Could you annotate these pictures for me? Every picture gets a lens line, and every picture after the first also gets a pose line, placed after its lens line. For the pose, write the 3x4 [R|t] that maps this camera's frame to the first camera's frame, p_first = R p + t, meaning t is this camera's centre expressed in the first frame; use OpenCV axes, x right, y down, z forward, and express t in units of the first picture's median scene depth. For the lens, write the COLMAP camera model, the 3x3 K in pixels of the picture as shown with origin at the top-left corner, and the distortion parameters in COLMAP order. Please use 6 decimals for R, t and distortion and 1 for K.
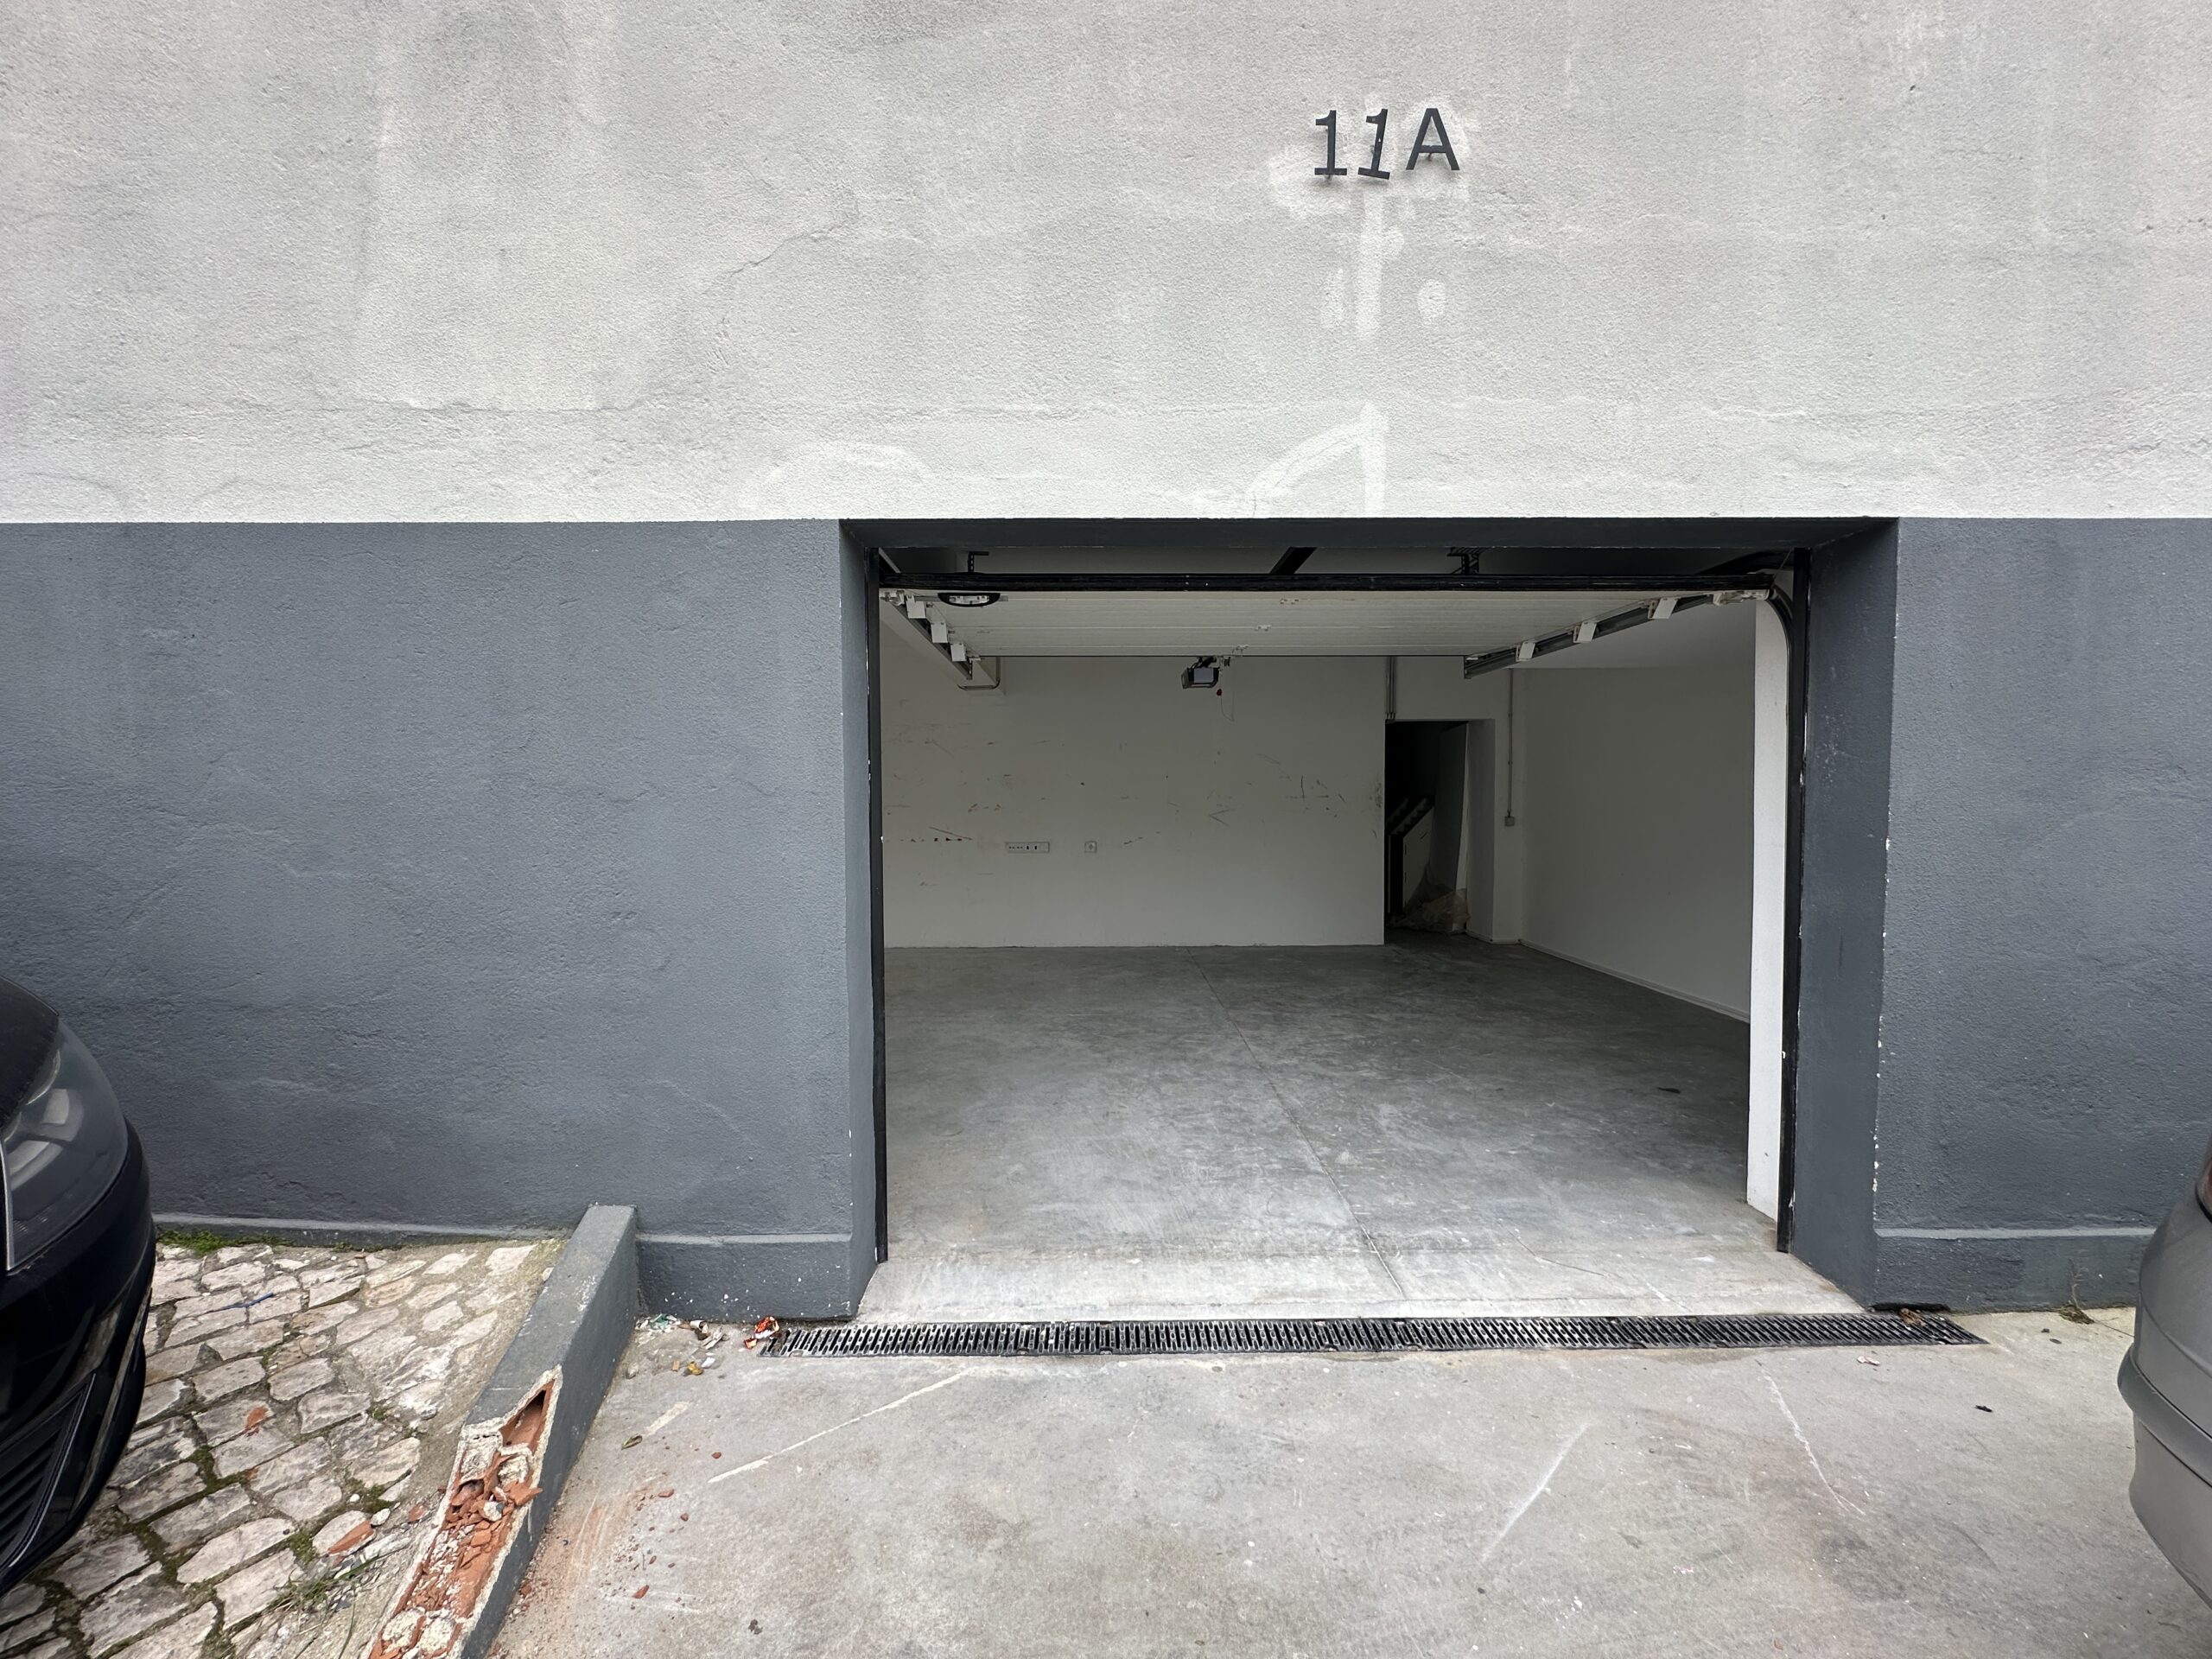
lens RADIAL K [[879.2, 0, 1107.9], [0, 879.2, 830.2], [0, 0, 1]] dist [-0.001053, 0.000117]
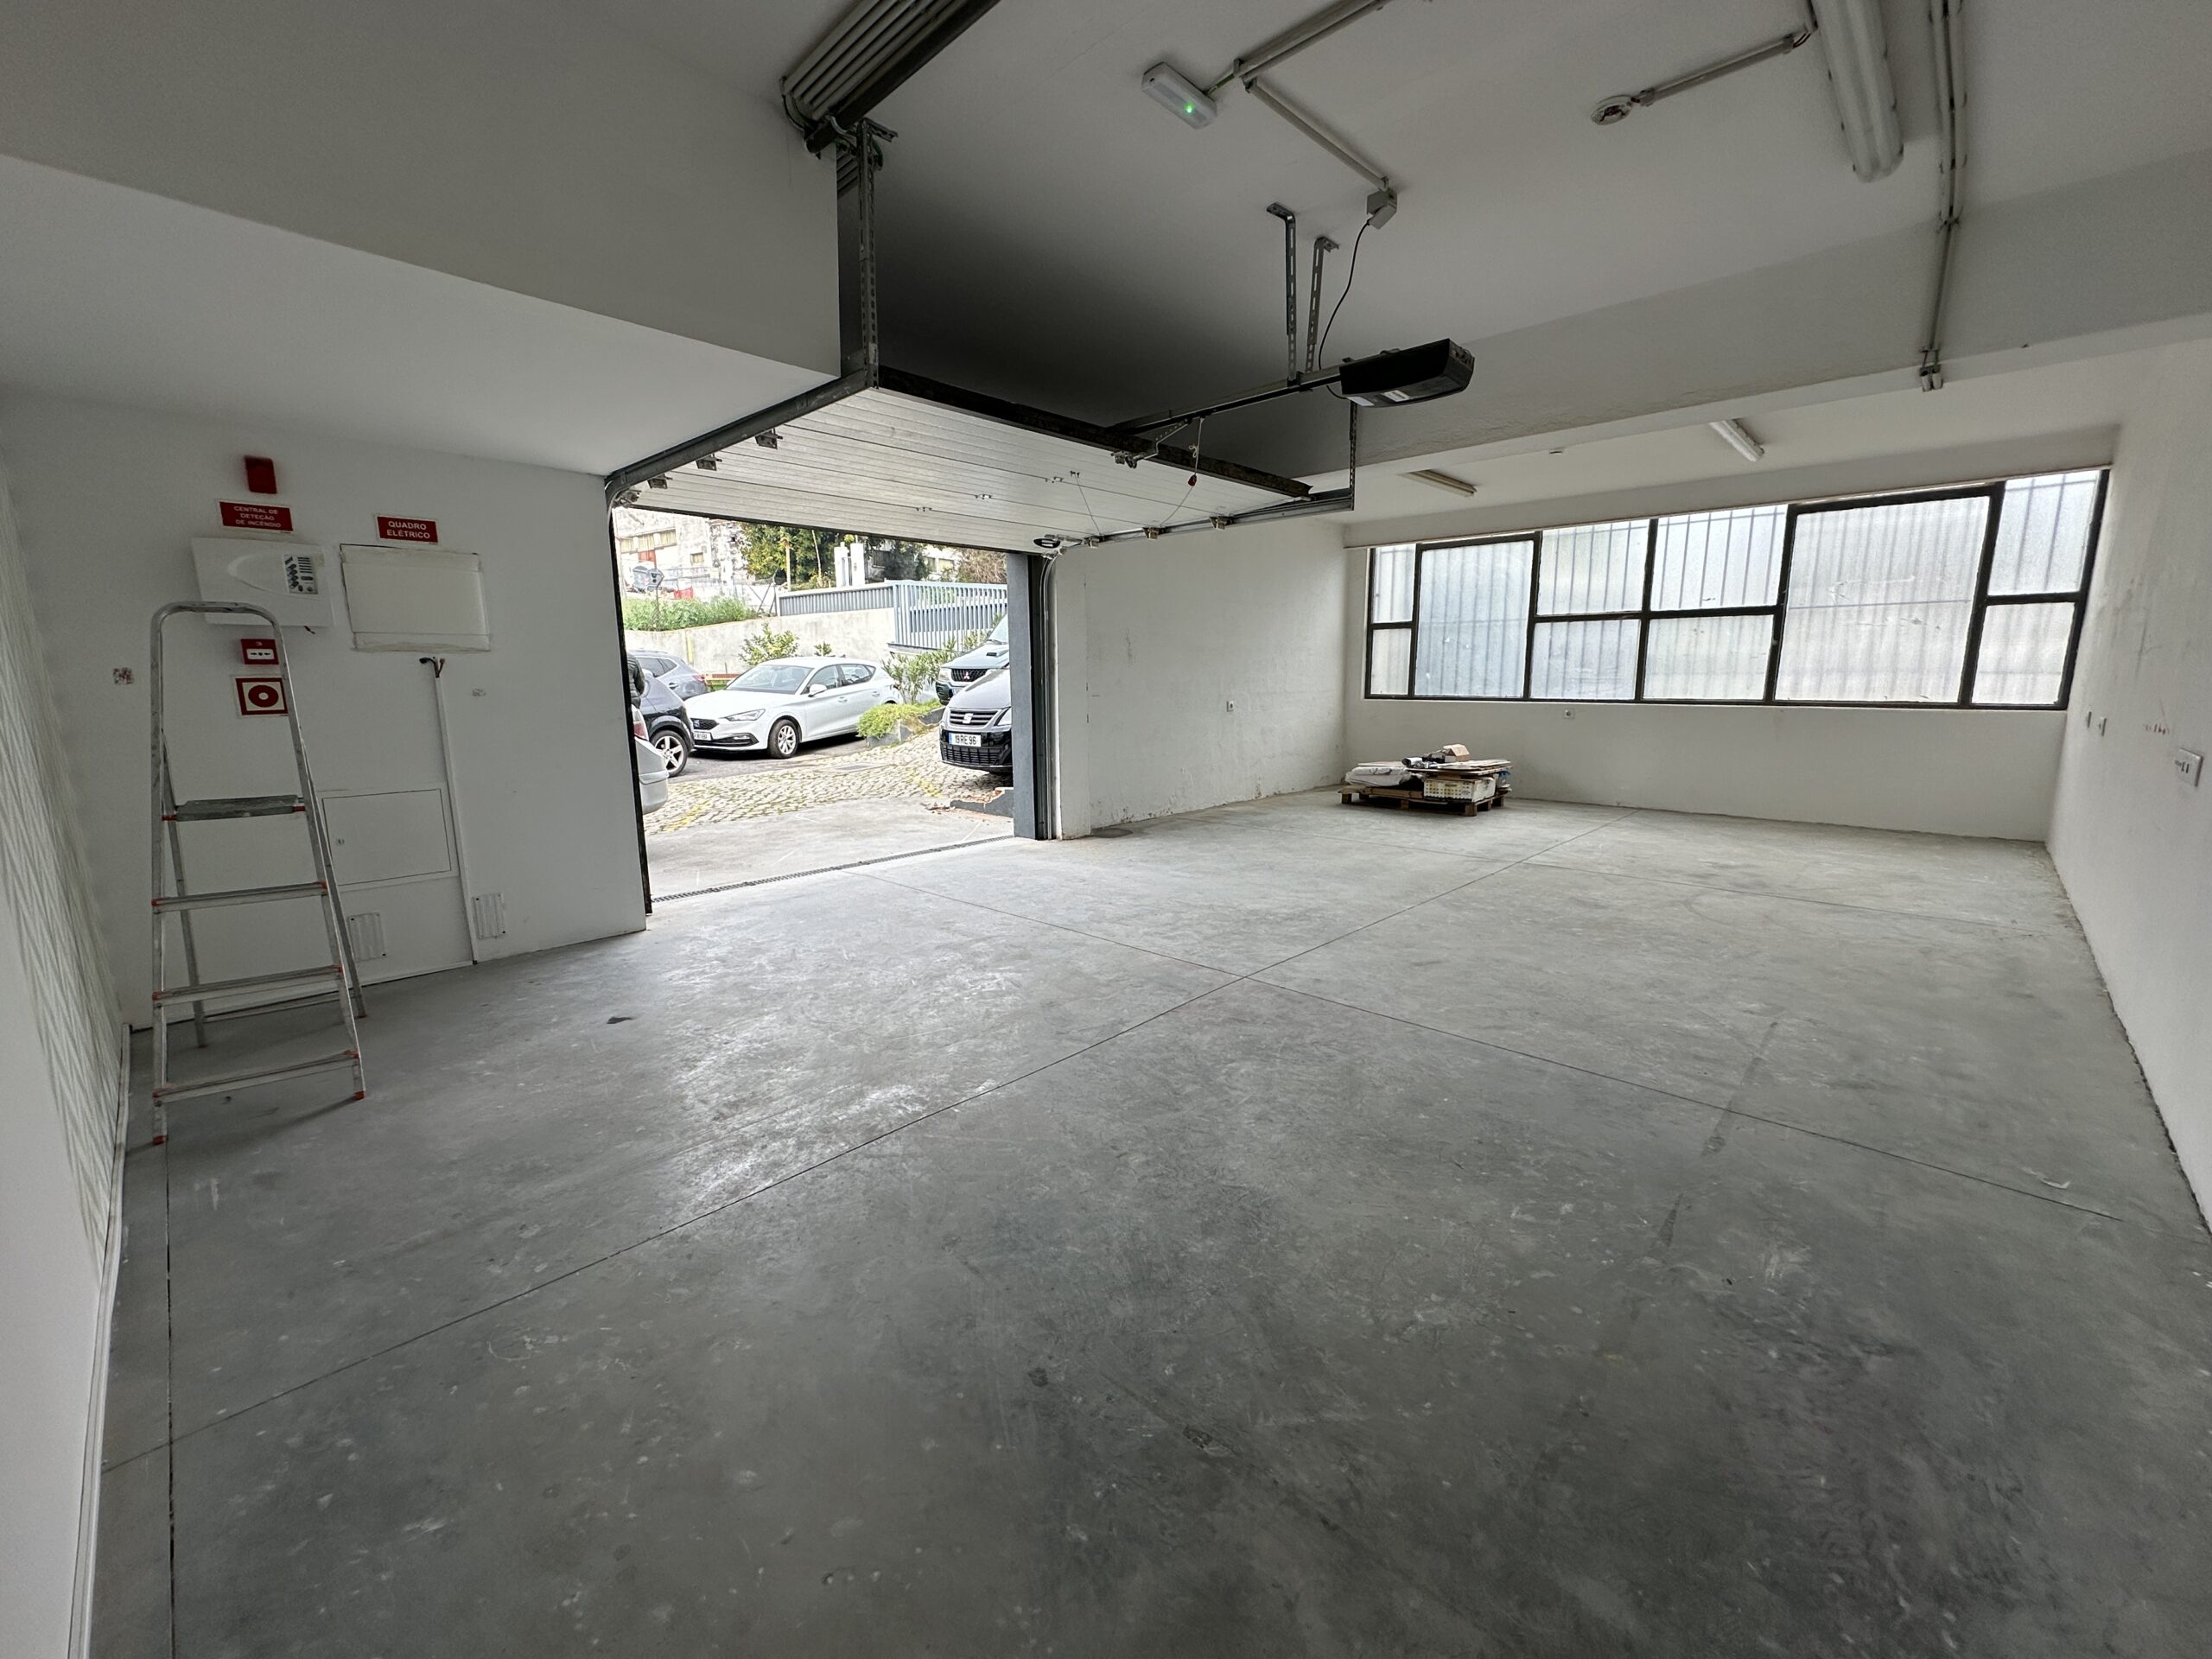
lens RADIAL K [[883.9, 0, 1108.6], [0, 883.9, 828.9], [0, 0, 1]] dist [-0.001368, 0.000175]
pose [[-0.699738, 0.135310, -0.701468, 0.595221], [-0.018213, 0.978201, 0.206858, -0.026634], [0.714167, 0.157522, -0.682021, 1.253052]]
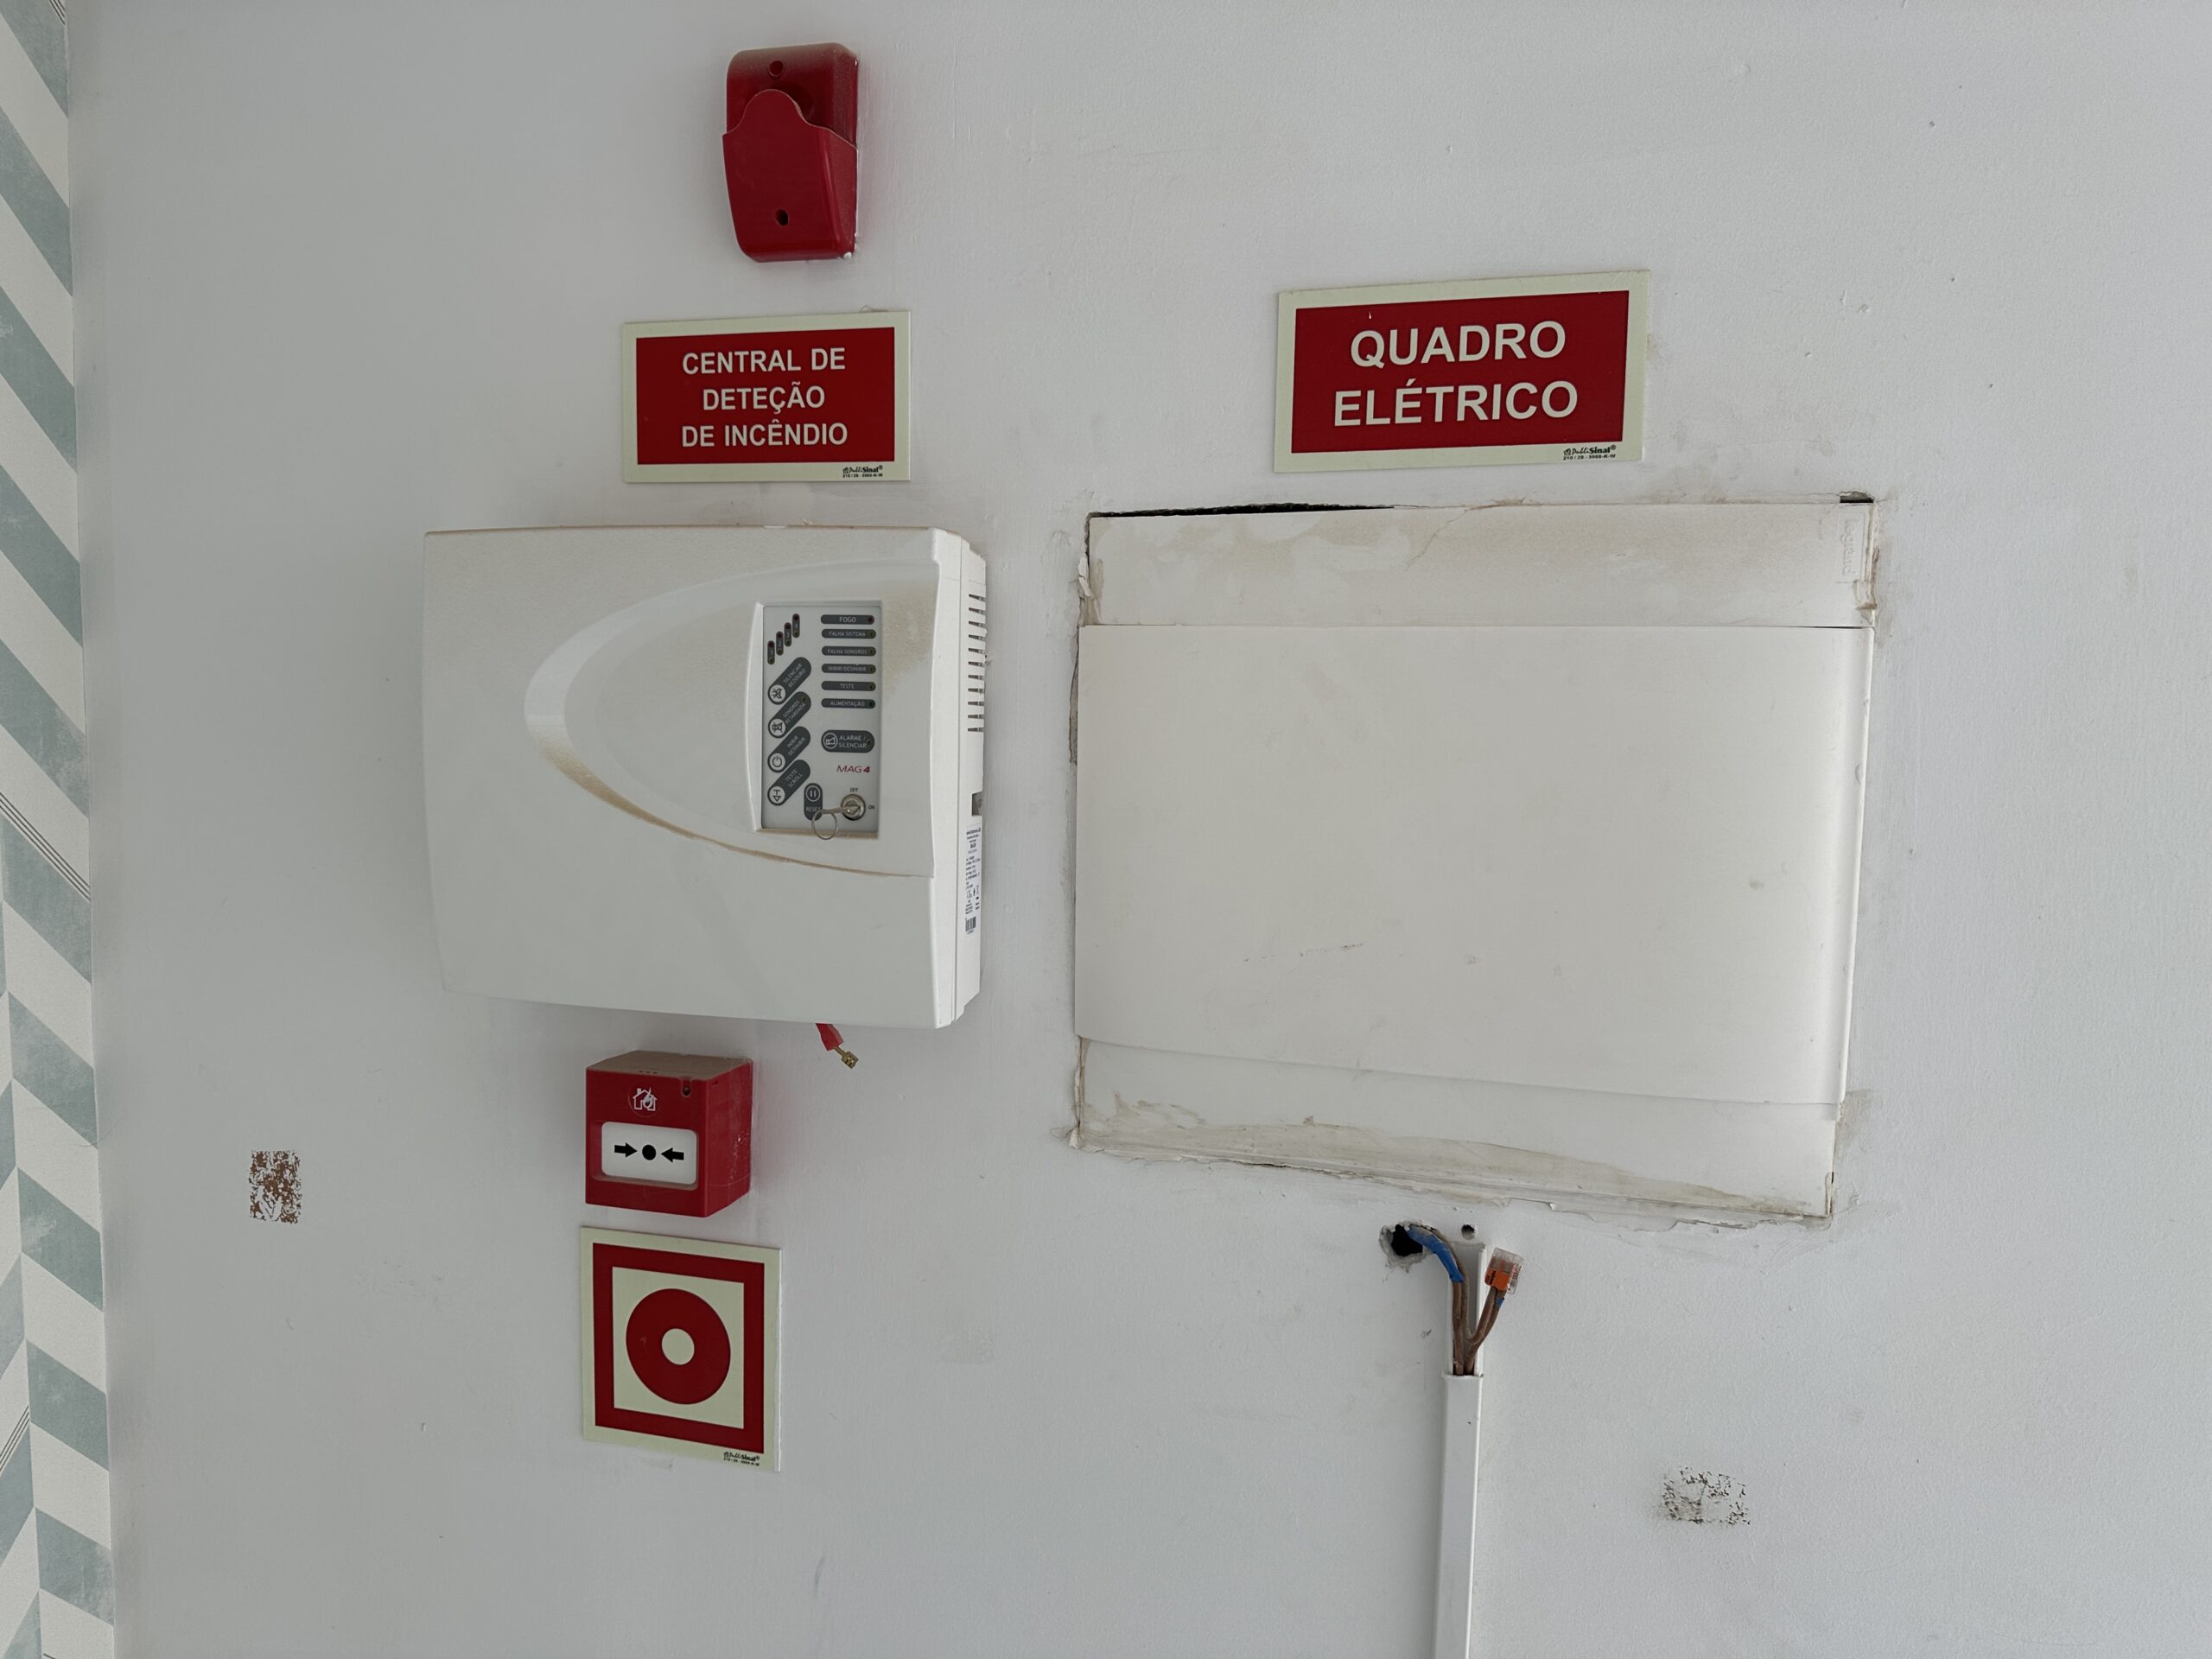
lens RADIAL K [[1540.0, 0, 1106.0], [0, 1540.0, 829.5], [0, 0, 1]] dist [0.059317, -0.066676]
pose [[-0.961037, -0.037235, 0.273899, 0.472370], [-0.000554, 0.991144, 0.132793, -0.067601], [-0.276418, 0.127467, -0.952547, 0.646172]]
